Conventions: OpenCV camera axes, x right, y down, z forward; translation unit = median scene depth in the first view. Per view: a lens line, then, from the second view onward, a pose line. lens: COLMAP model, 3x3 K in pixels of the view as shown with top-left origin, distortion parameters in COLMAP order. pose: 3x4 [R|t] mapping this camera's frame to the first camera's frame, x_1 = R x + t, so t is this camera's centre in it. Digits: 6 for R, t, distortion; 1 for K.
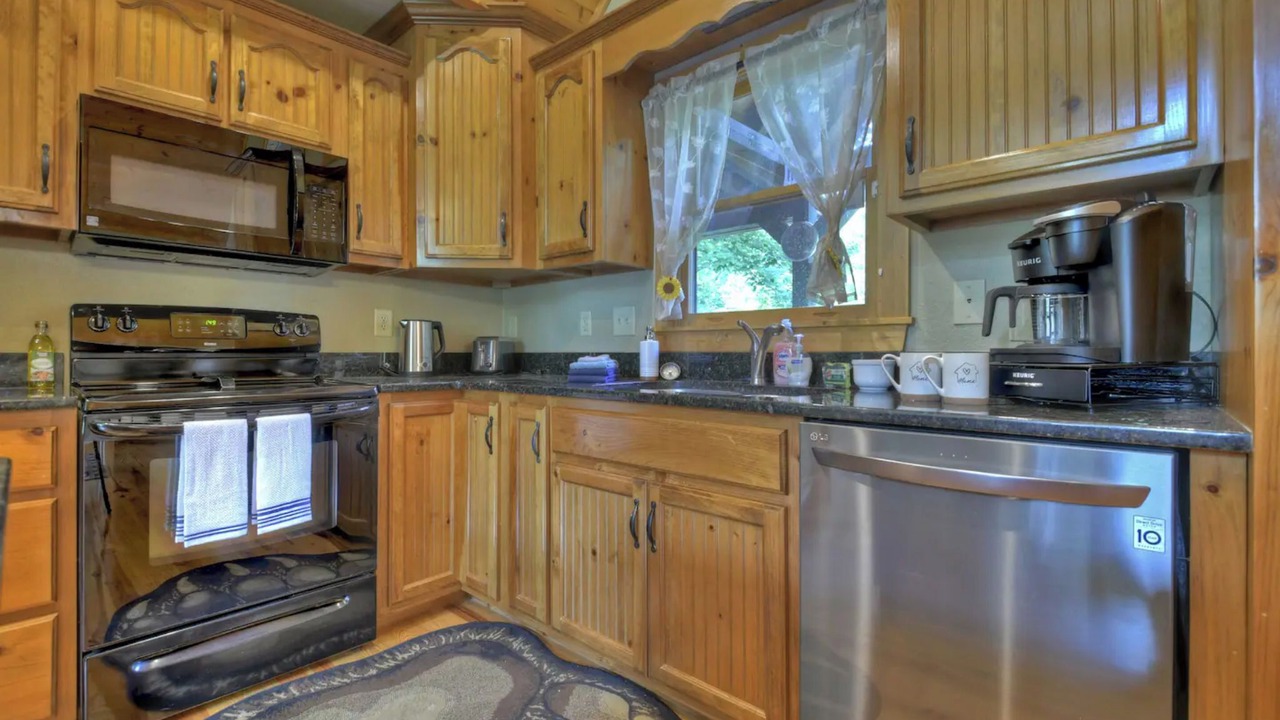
lens RADIAL K [[569.7, 0, 627.3], [0, 569.7, 358.1], [0, 0, 1]] dist [0.014349, -0.014468]
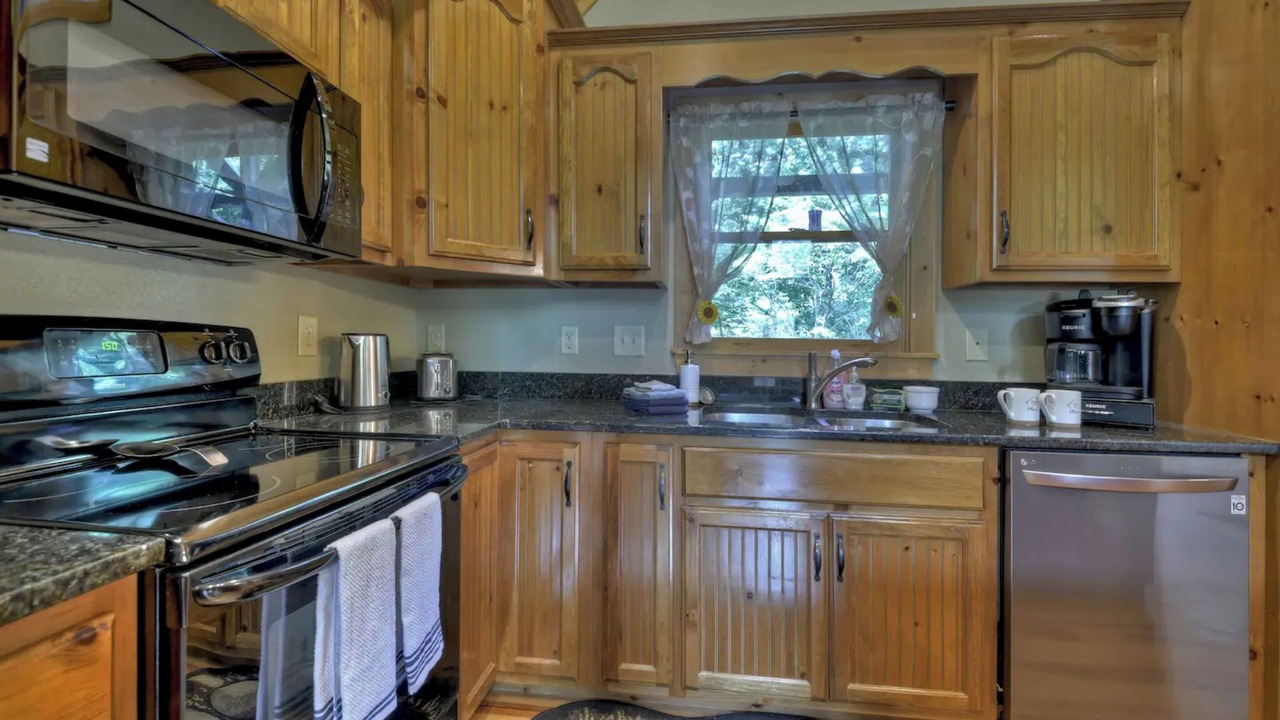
lens RADIAL K [[570.0, 0, 640.0], [0, 570.0, 351.8], [0, 0, 1]] dist [-0.000230, -0.005411]
pose [[0.816593, 0.000144, 0.577214, -0.627496], [-0.005632, 0.999954, 0.007718, -0.064431], [-0.577187, -0.009553, 0.816556, 0.264553]]
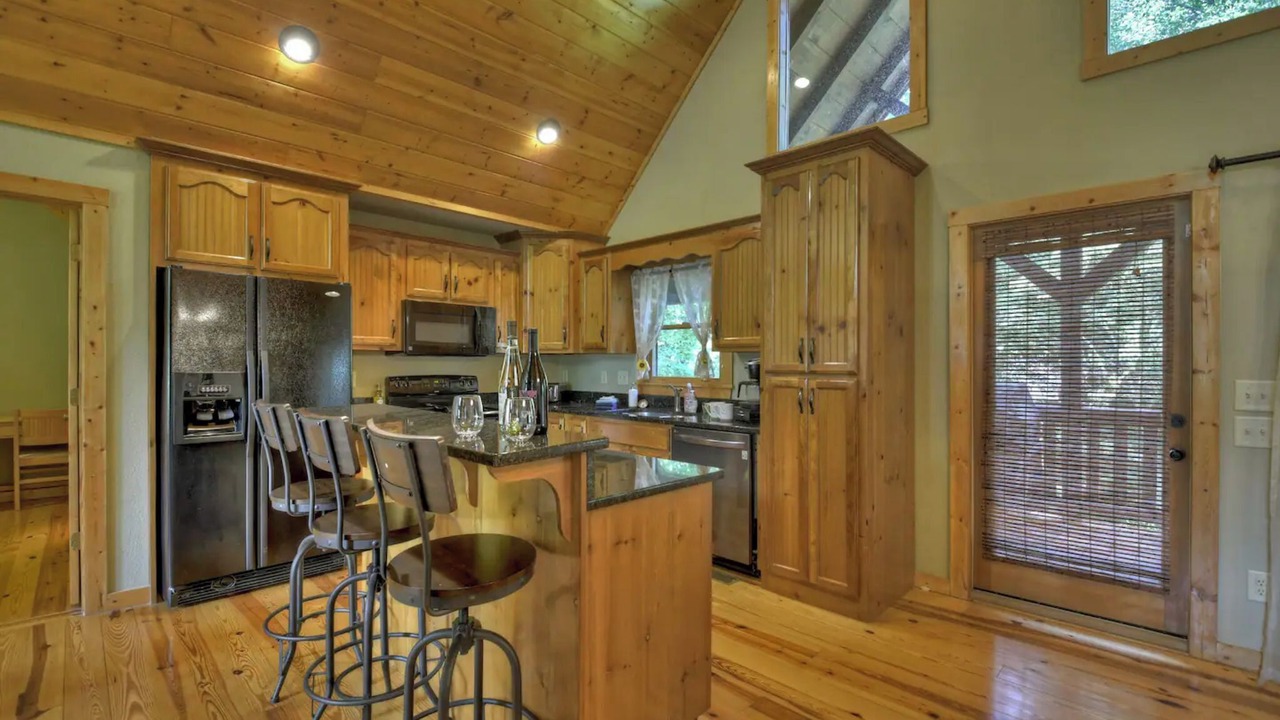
lens RADIAL K [[564.3, 0, 639.4], [0, 564.3, 374.4], [0, 0, 1]] dist [0.014709, -0.014504]
pose [[0.999663, 0.002724, -0.025824, 0.125321], [-0.002521, 0.999966, 0.007892, -0.111729], [0.025844, -0.007825, 0.999635, -1.197674]]
